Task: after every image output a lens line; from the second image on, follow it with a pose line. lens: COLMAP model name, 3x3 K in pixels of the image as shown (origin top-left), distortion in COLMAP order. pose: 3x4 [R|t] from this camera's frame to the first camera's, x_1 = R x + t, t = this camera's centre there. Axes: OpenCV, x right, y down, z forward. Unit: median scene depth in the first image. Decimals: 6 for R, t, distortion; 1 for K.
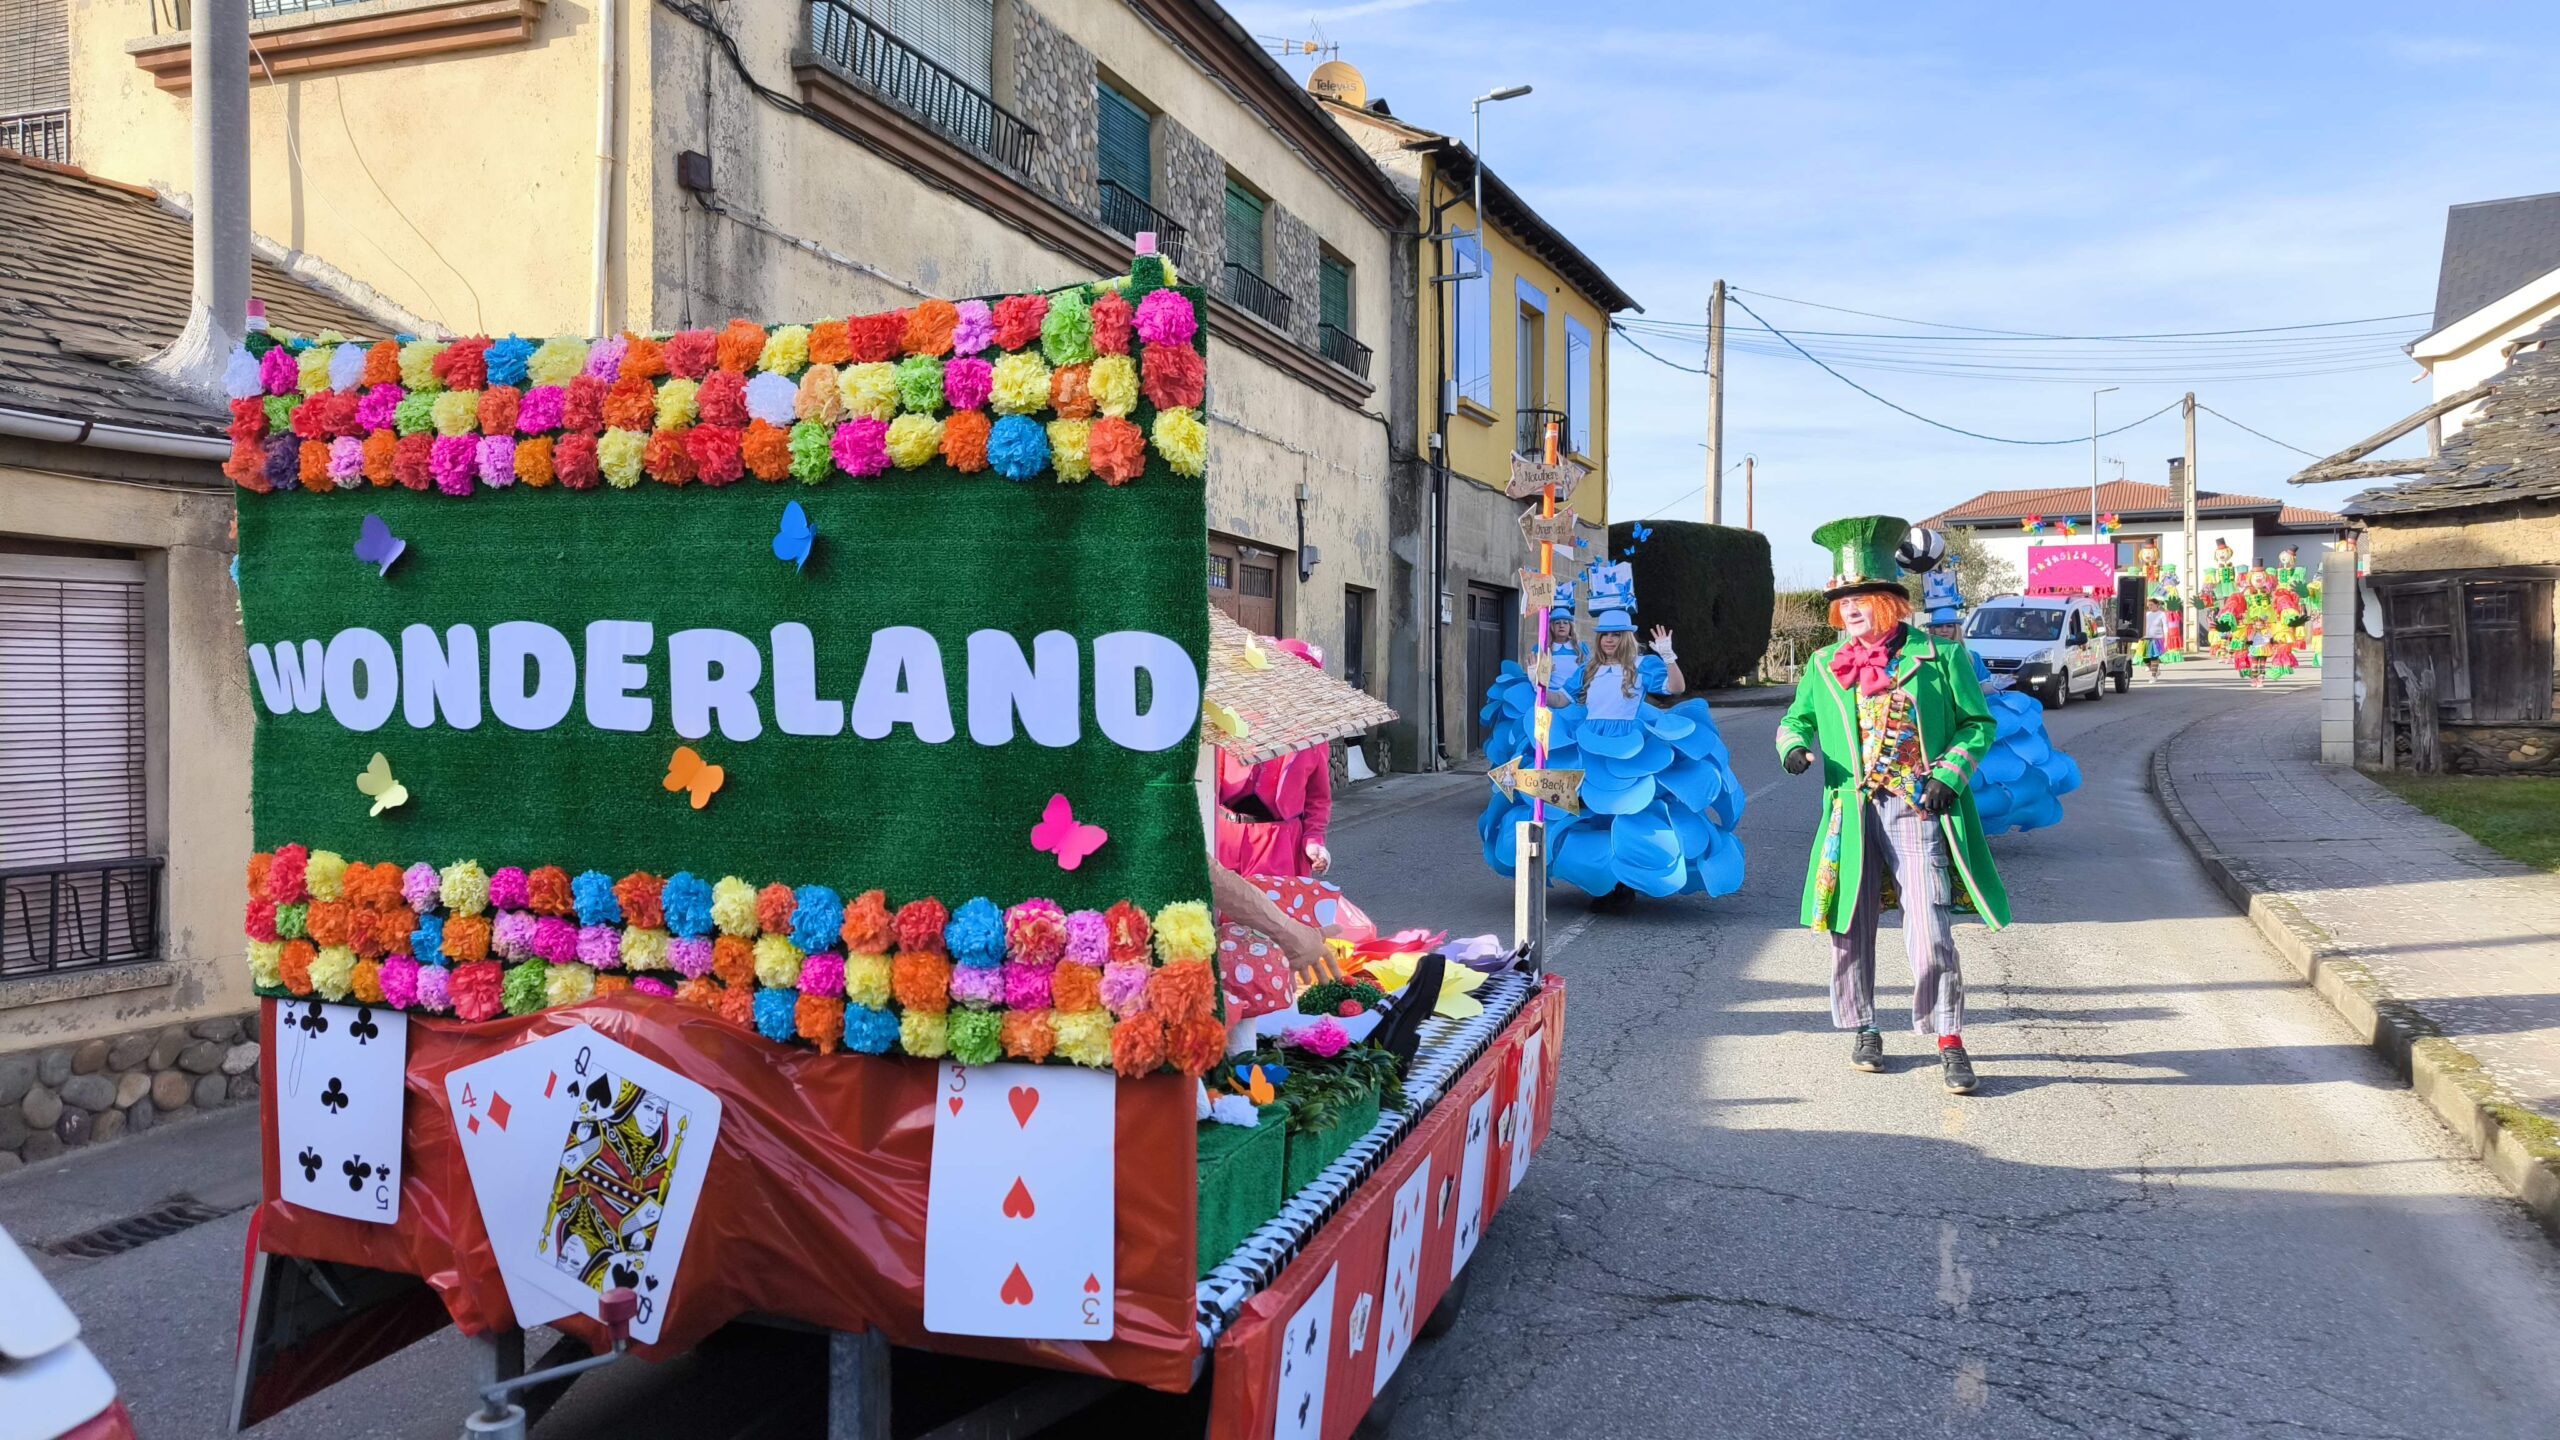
lens RADIAL K [[1775.4, 0, 1245.8], [0, 1775.4, 713.3], [0, 0, 1]] dist [0.054687, -0.045790]
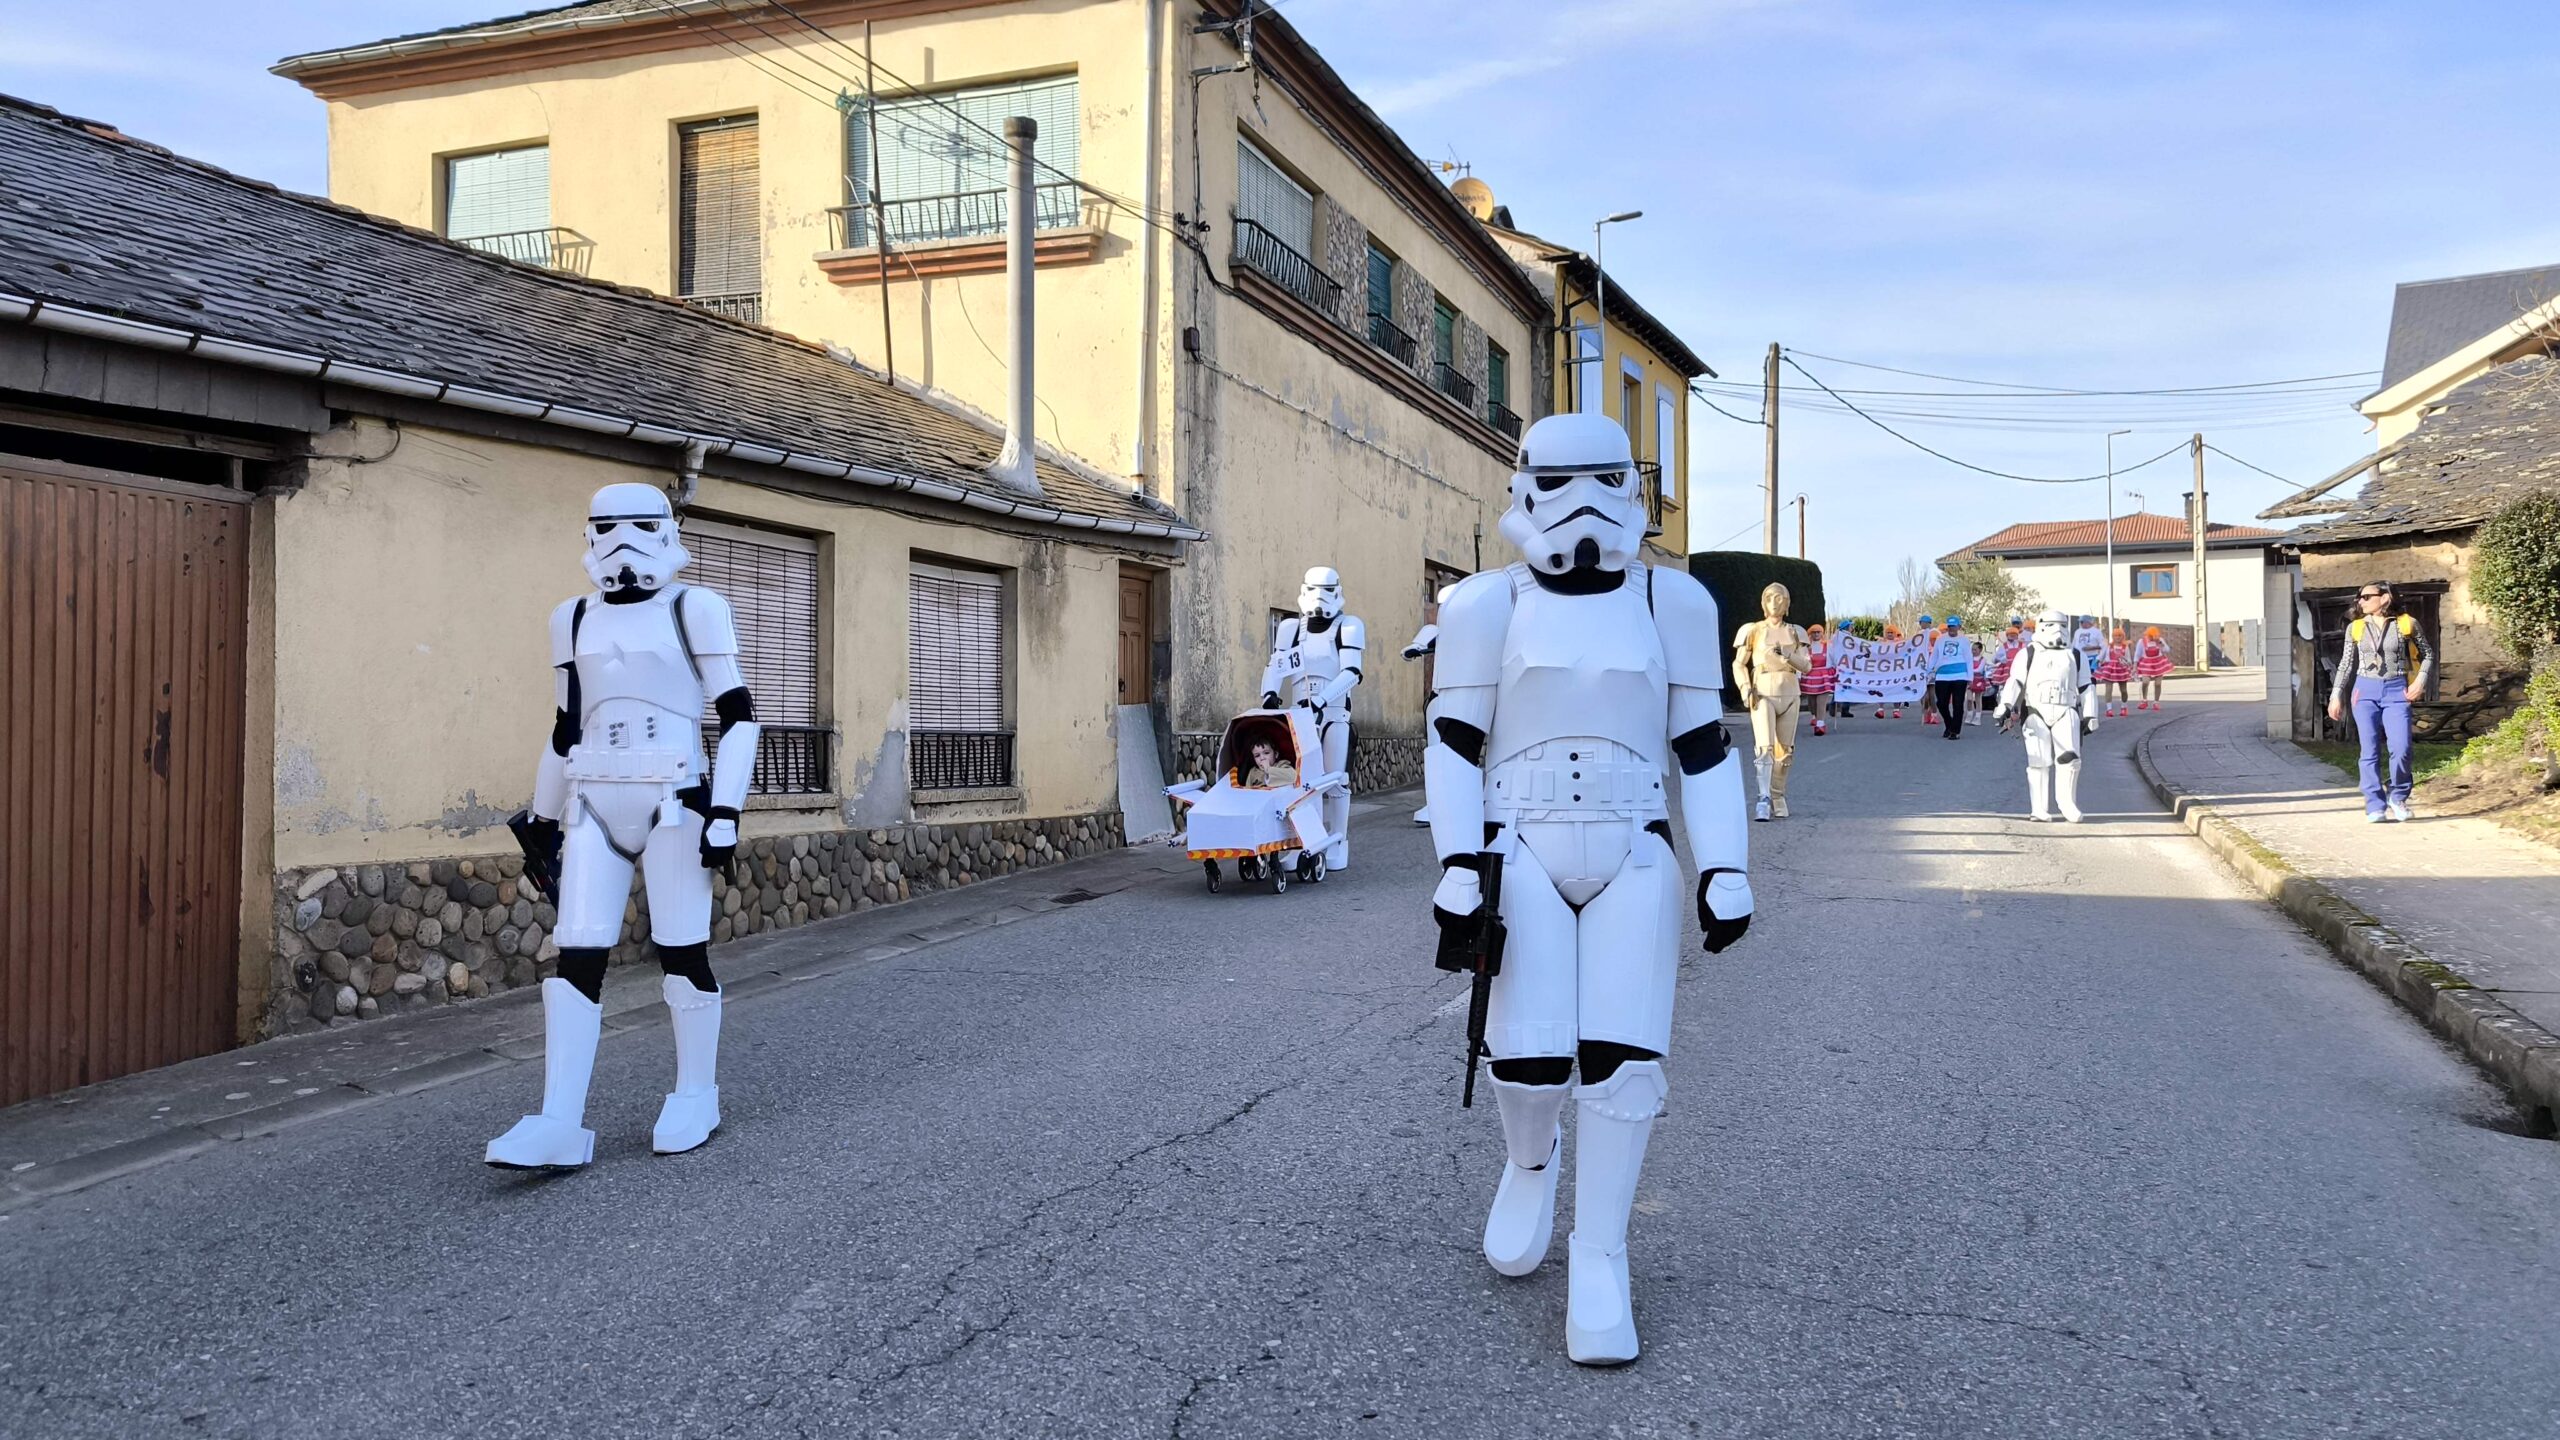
lens RADIAL K [[1796.8, 0, 1273.5], [0, 1796.8, 710.1], [0, 0, 1]] dist [0.061514, -0.054630]
pose [[0.999993, -0.003646, 0.000897, -0.117640], [0.003664, 0.999761, -0.021571, 0.035194], [-0.000818, 0.021574, 0.999767, -0.314062]]
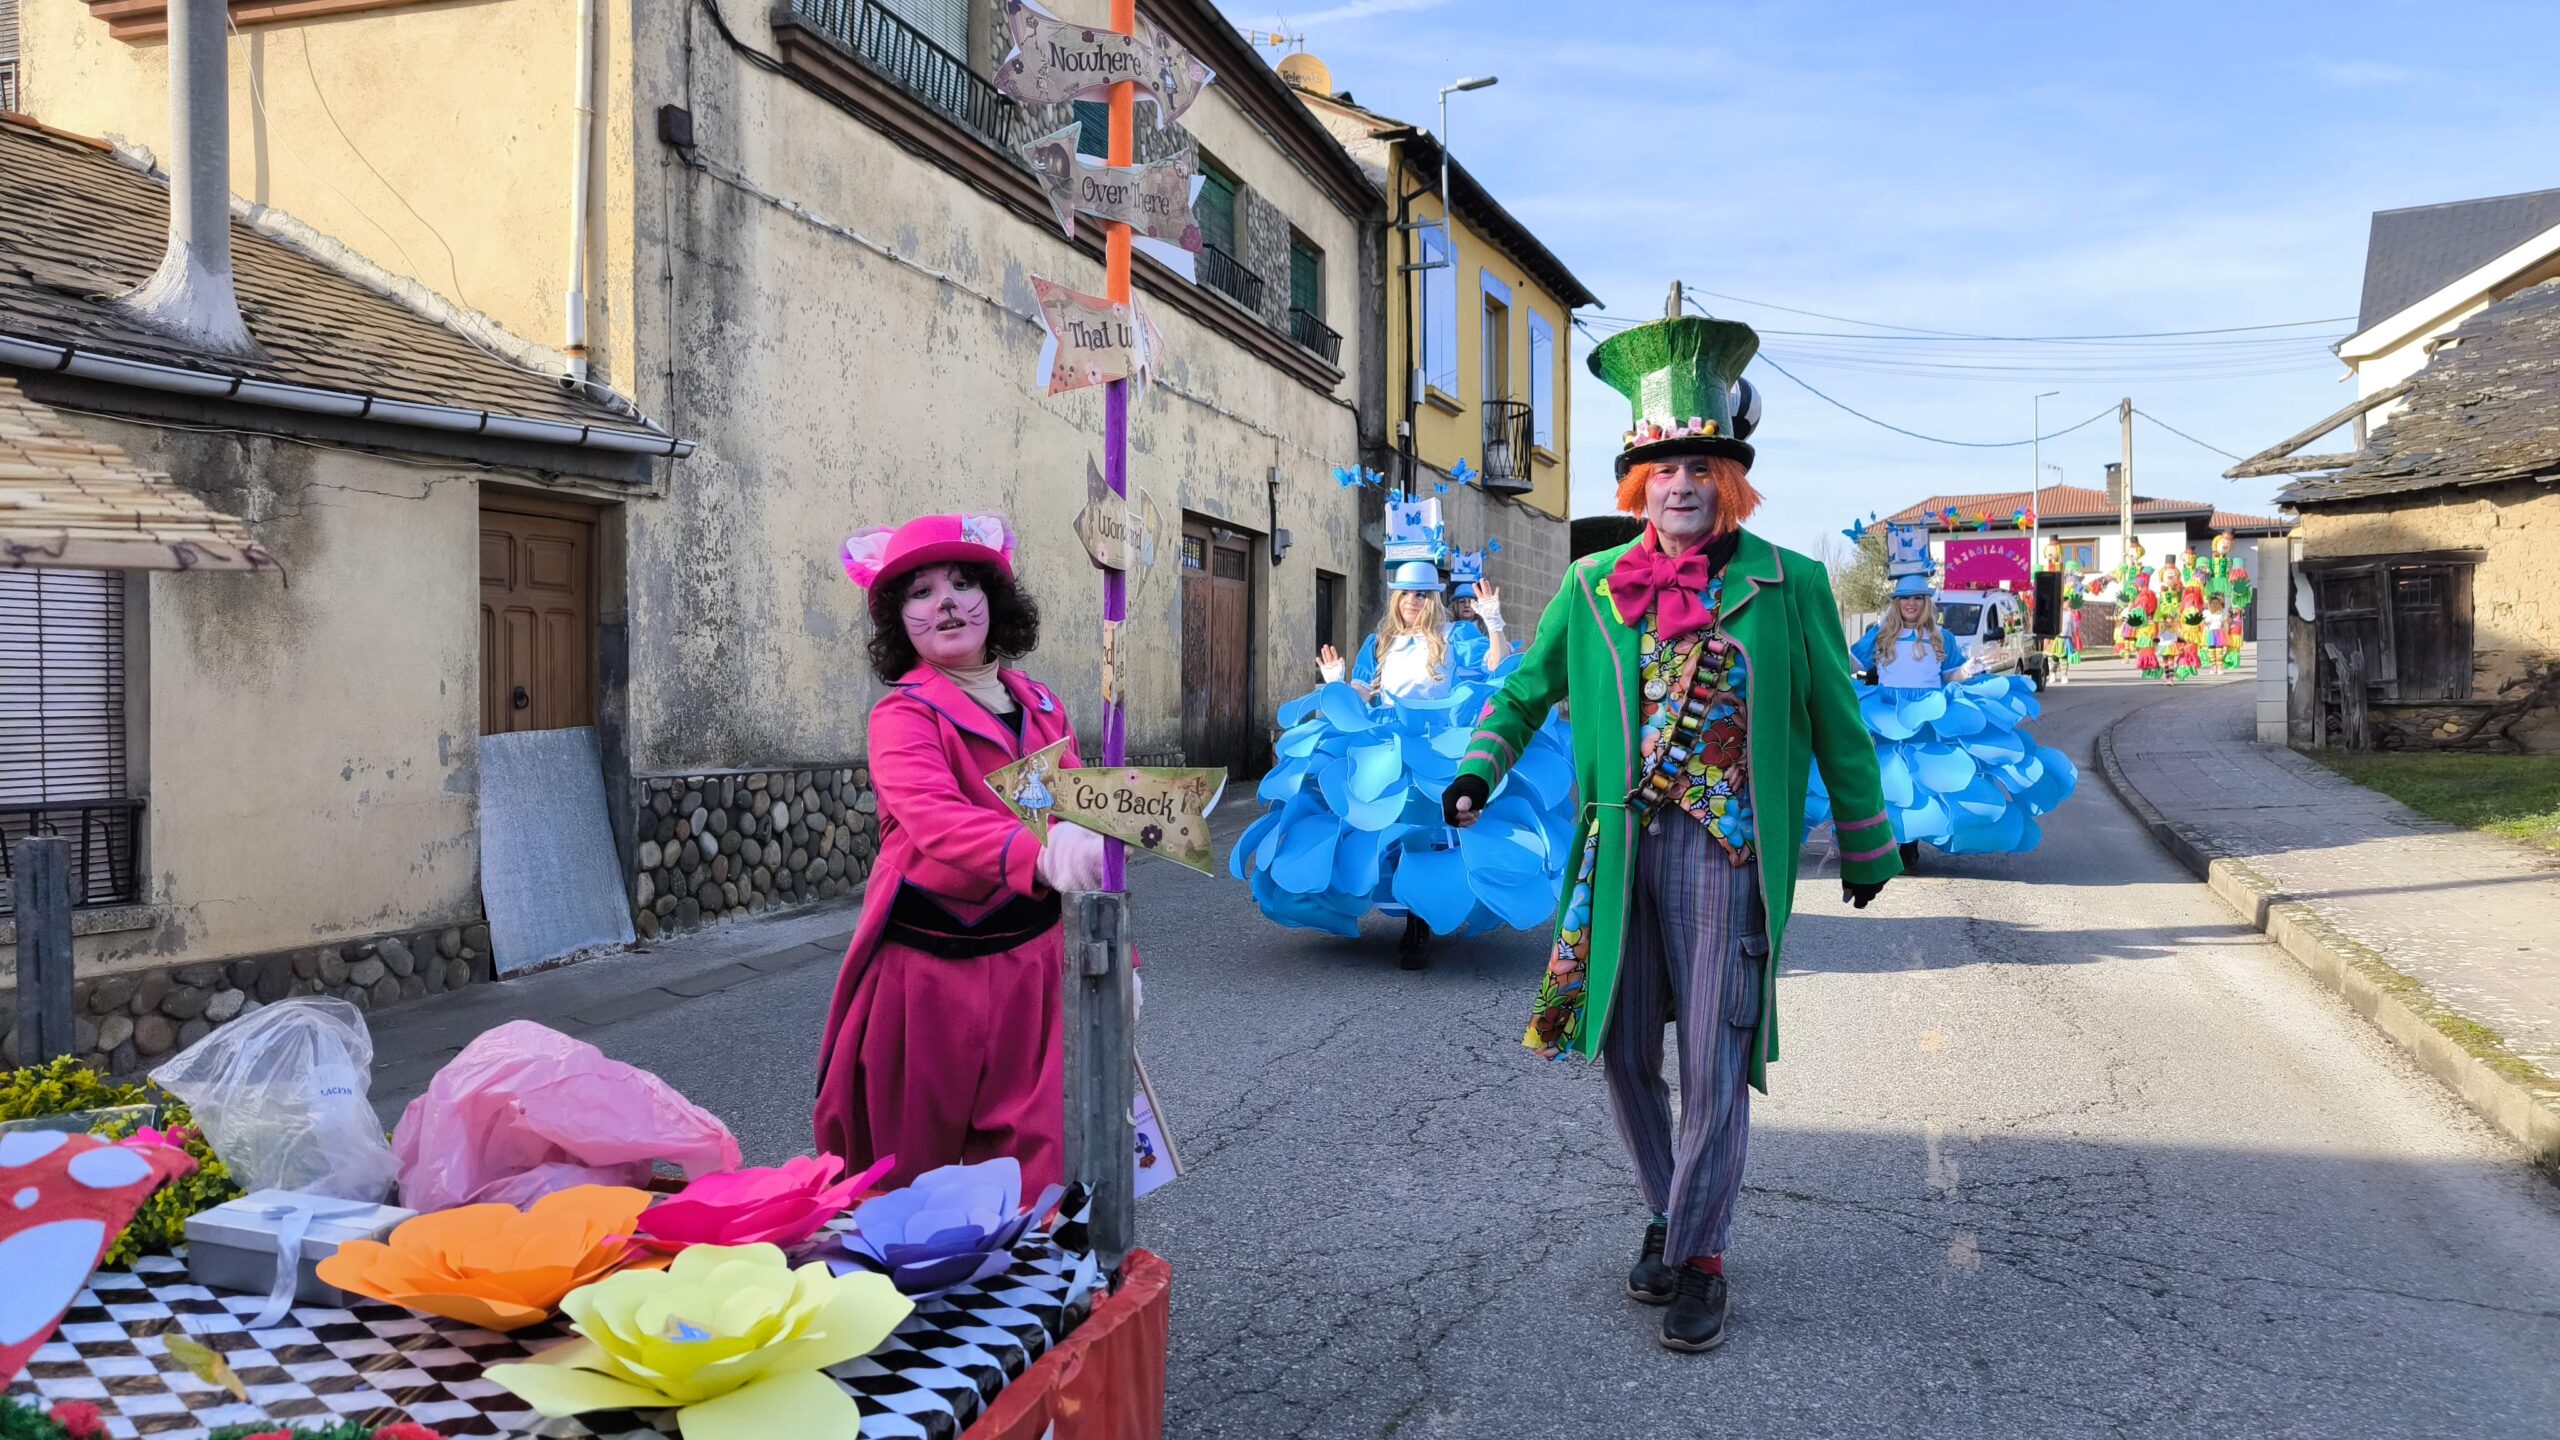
lens RADIAL K [[1778.3, 0, 1293.9], [0, 1778.3, 721.3], [0, 0, 1]] dist [0.055178, -0.047425]
pose [[0.998695, -0.003658, 0.050948, -0.008701], [0.003663, 0.999993, -0.000001, 0.014190], [-0.050948, 0.000187, 0.998701, -0.005615]]
